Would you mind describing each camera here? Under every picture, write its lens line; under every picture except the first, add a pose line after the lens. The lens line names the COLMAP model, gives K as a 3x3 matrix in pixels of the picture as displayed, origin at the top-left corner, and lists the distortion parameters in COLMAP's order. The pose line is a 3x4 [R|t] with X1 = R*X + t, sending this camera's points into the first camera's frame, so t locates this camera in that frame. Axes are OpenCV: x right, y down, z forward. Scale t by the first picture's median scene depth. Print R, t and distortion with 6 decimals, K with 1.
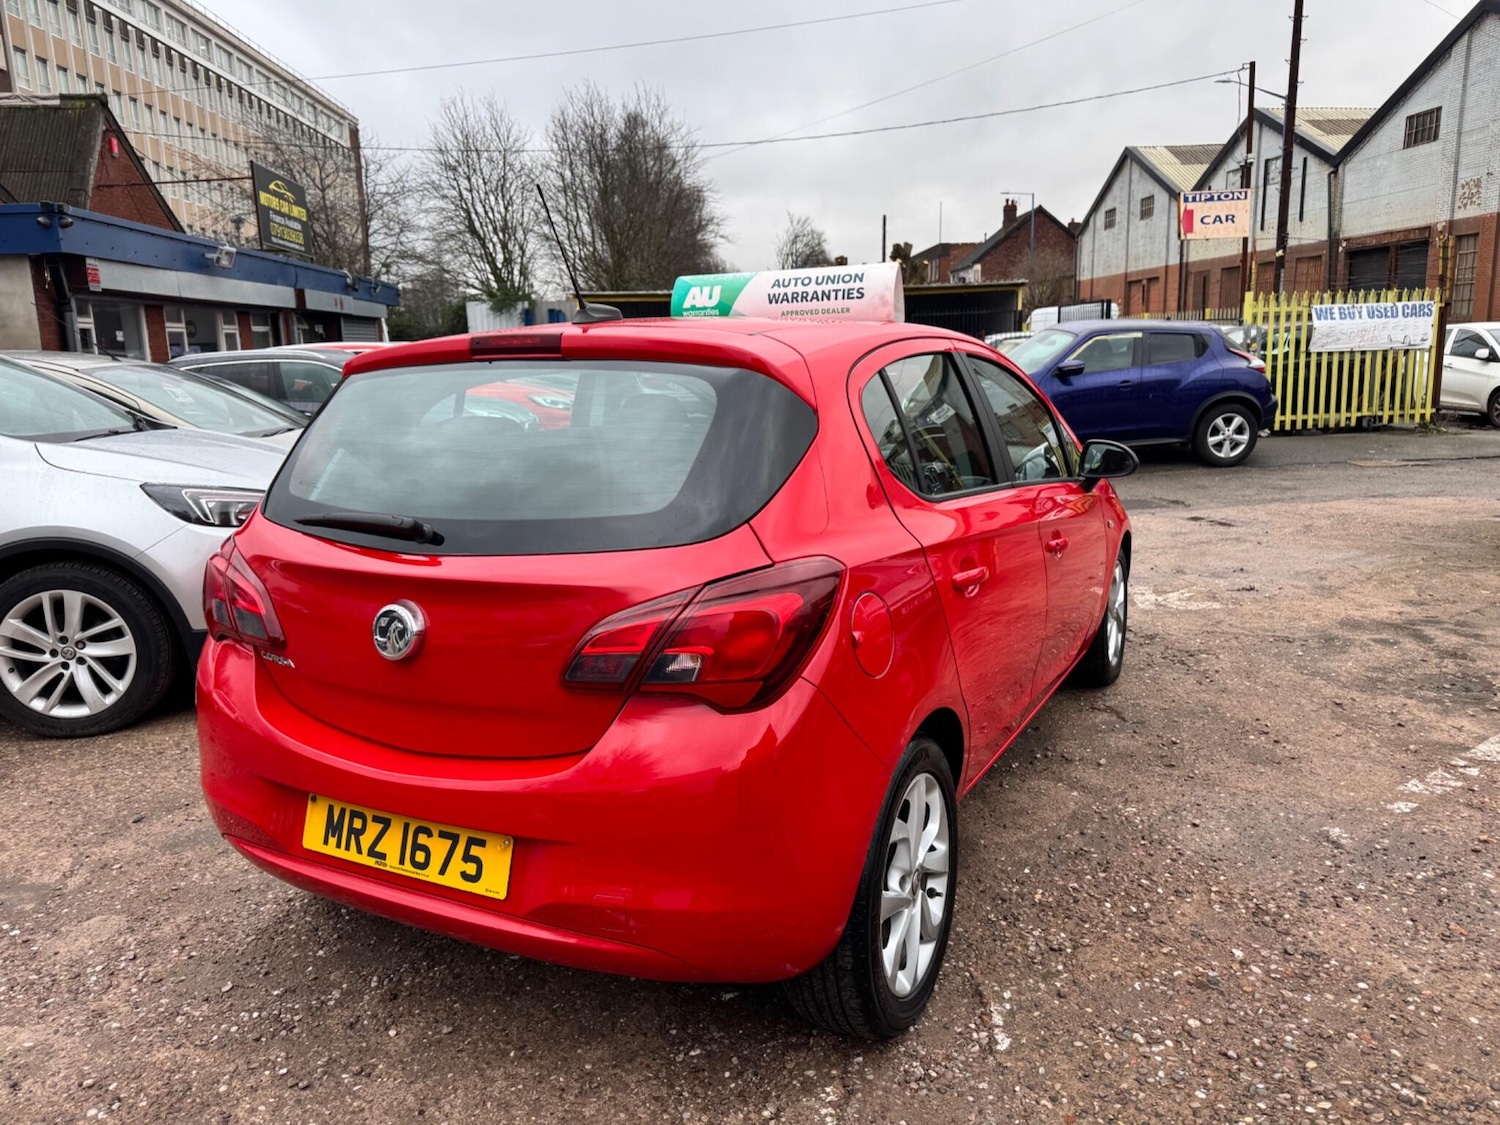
lens RADIAL K [[1053.8, 0, 757.0], [0, 1053.8, 559.4], [0, 0, 1]] dist [0.024882, -0.027101]
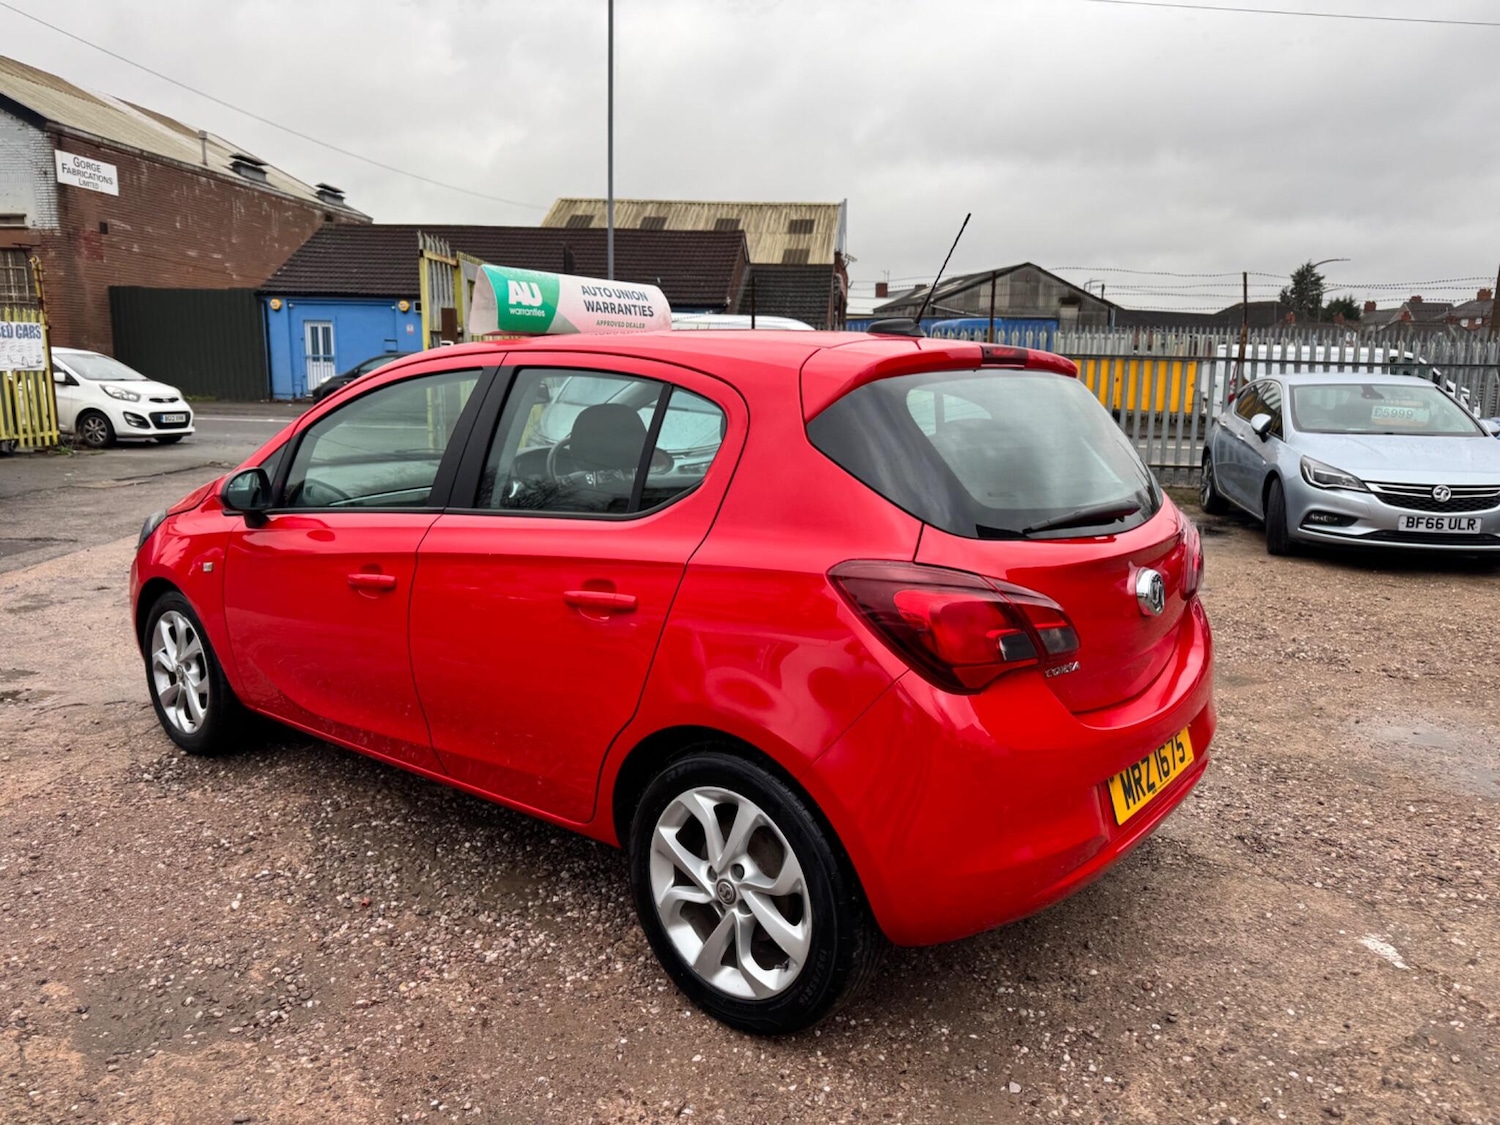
lens RADIAL K [[1053.8, 0, 751.5], [0, 1053.8, 572.2], [0, 0, 1]] dist [0.024882, -0.027101]
pose [[0.201512, -0.151403, 0.967714, -0.784673], [0.163293, 0.979348, 0.119219, -0.084879], [-0.965778, 0.133997, 0.222074, 0.573721]]
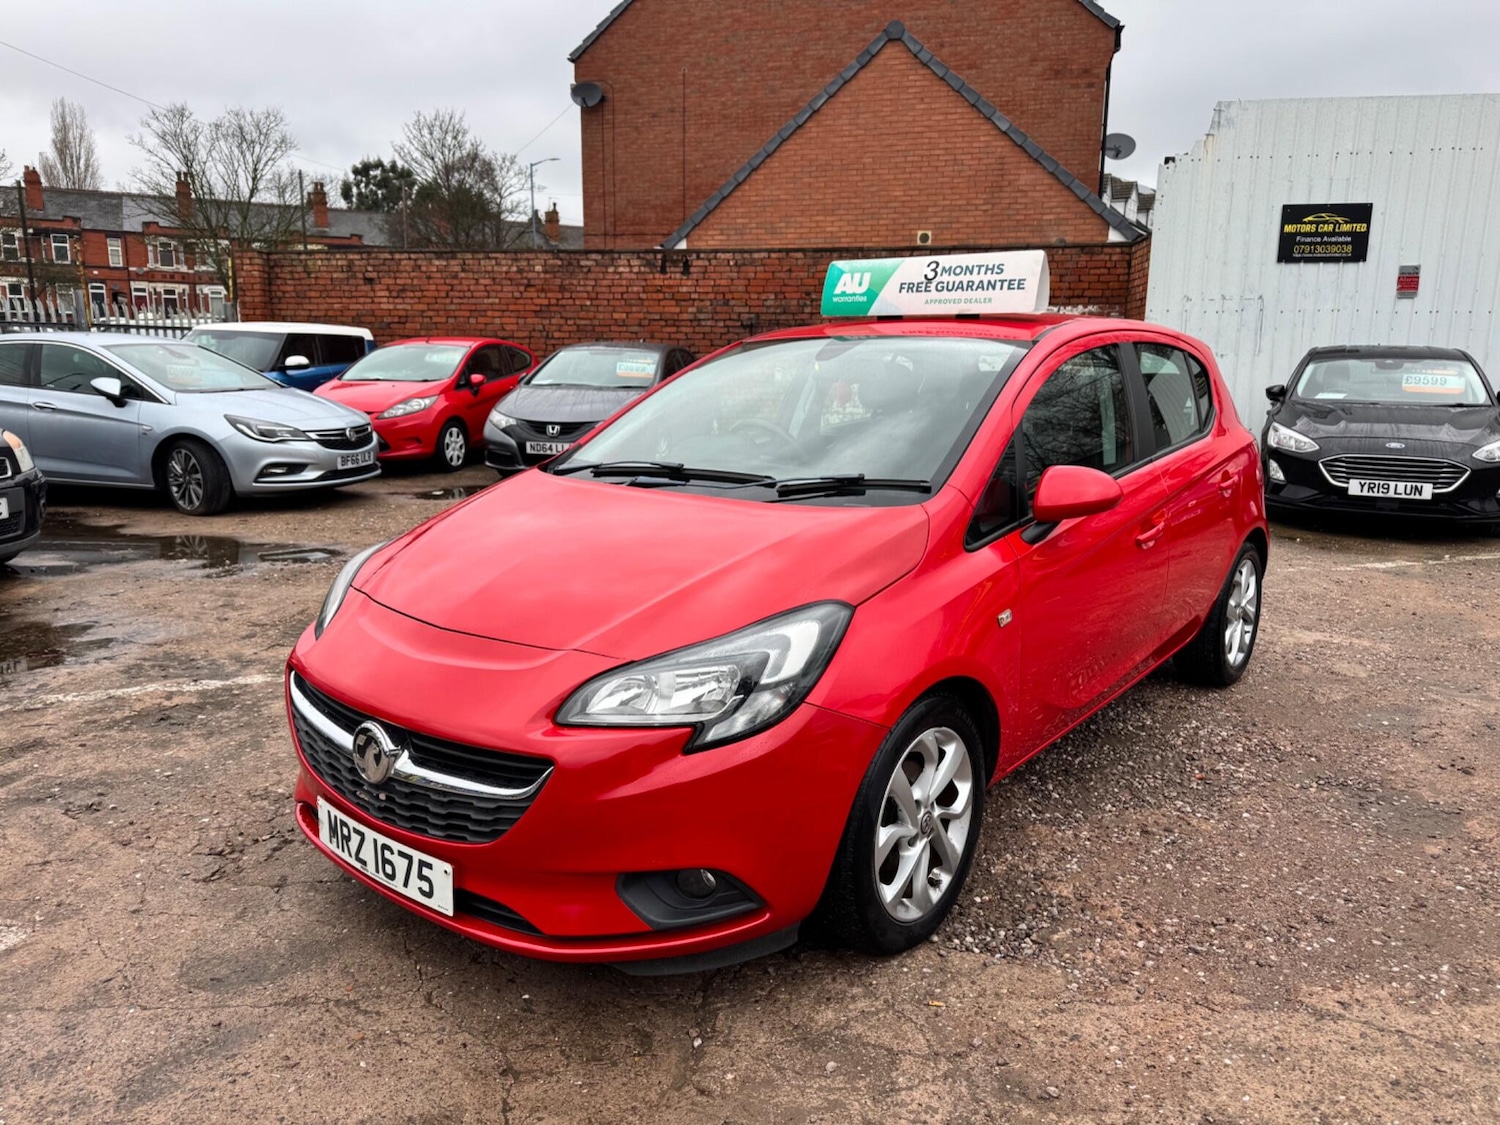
lens RADIAL K [[1053.8, 0, 752.6], [0, 1053.8, 564.3], [0, 0, 1]] dist [0.024882, -0.027101]
pose [[-0.978098, -0.020928, 0.207092, -0.019940], [0.058767, 0.926688, 0.371207, -0.334338], [-0.199678, 0.375247, -0.905162, 1.786536]]
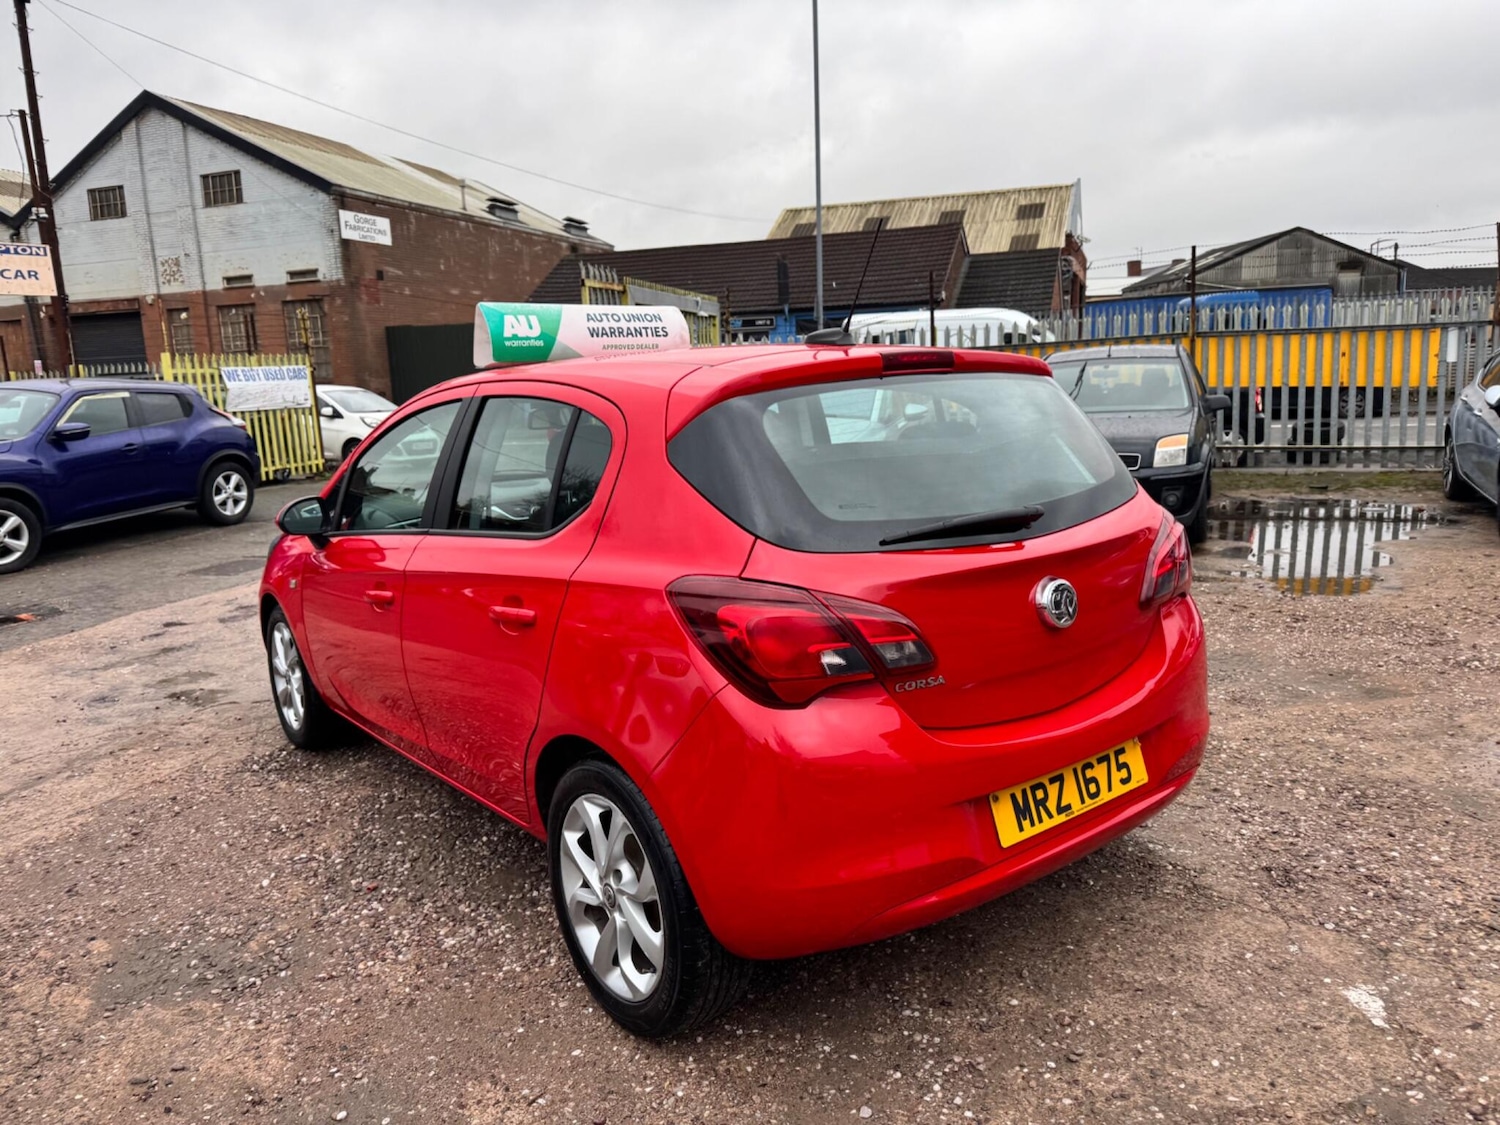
lens RADIAL K [[1053.8, 0, 742.6], [0, 1053.8, 572.4], [0, 0, 1]] dist [0.024882, -0.027101]
pose [[0.425067, -0.155994, 0.891619, -0.733008], [0.202715, 0.976423, 0.074189, -0.057380], [-0.882171, 0.149209, 0.446667, 0.386646]]
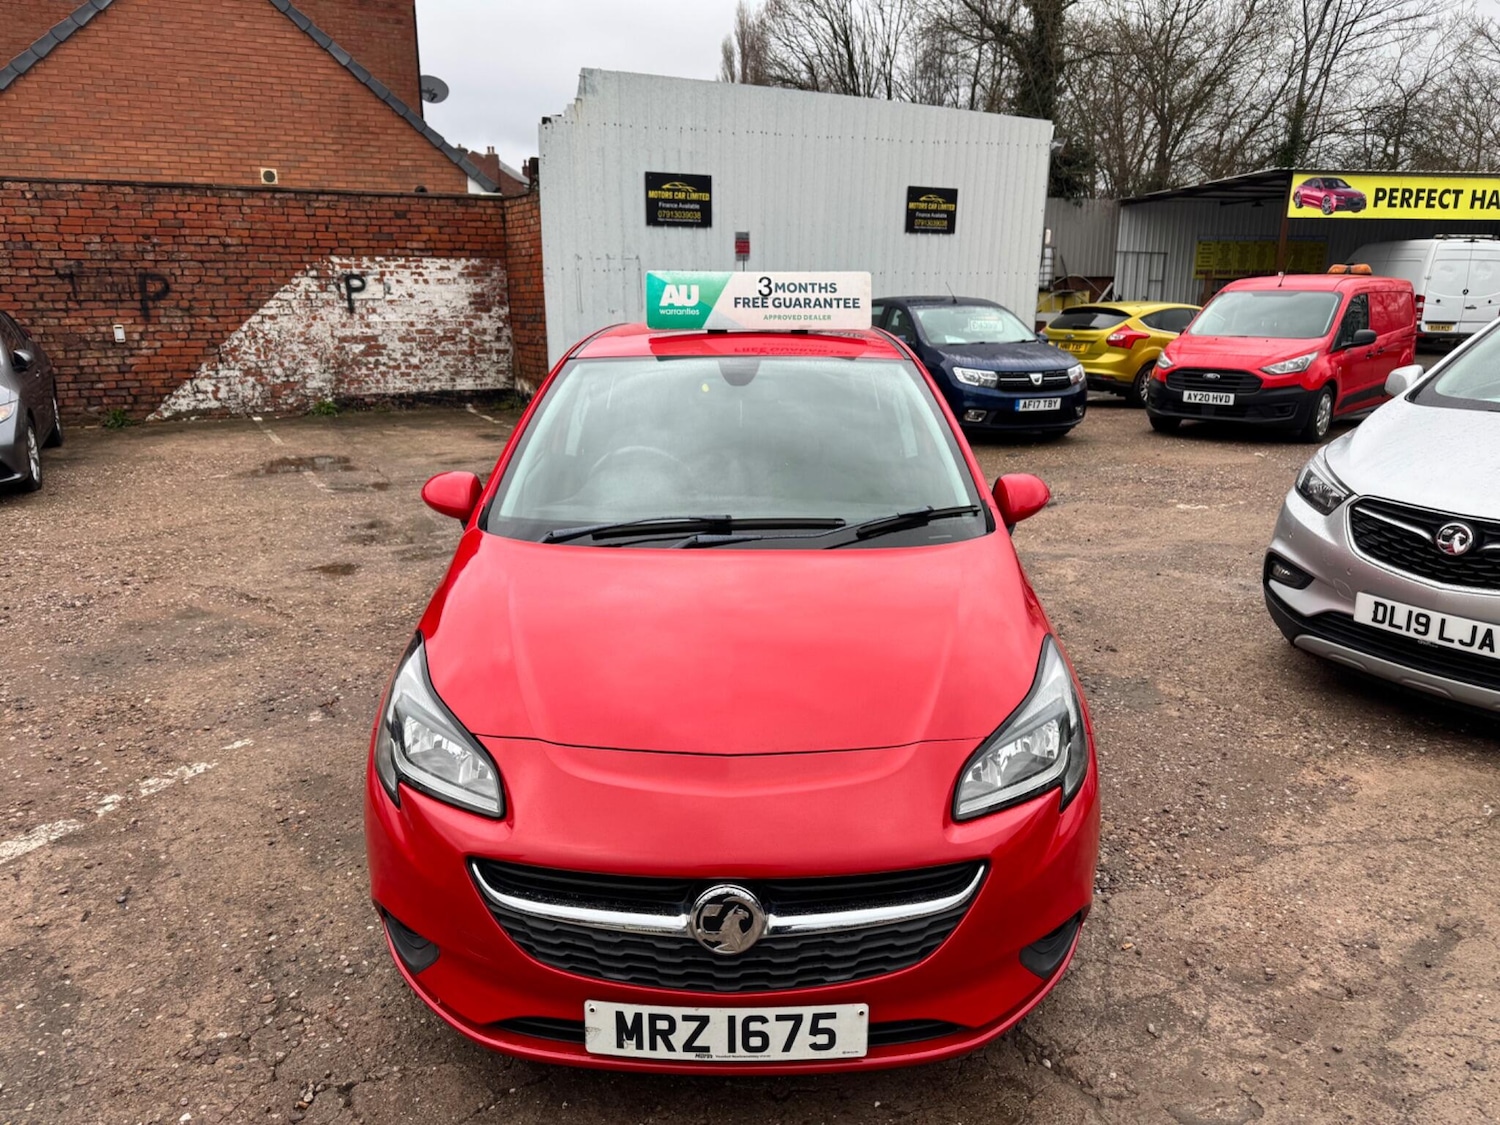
lens RADIAL K [[1053.8, 0, 744.7], [0, 1053.8, 560.8], [0, 0, 1]] dist [0.024882, -0.027101]
pose [[-0.891729, 0.139163, -0.430642, 0.459018], [-0.063137, 0.903990, 0.422866, -0.394465], [0.448143, 0.404271, -0.797328, 1.677506]]
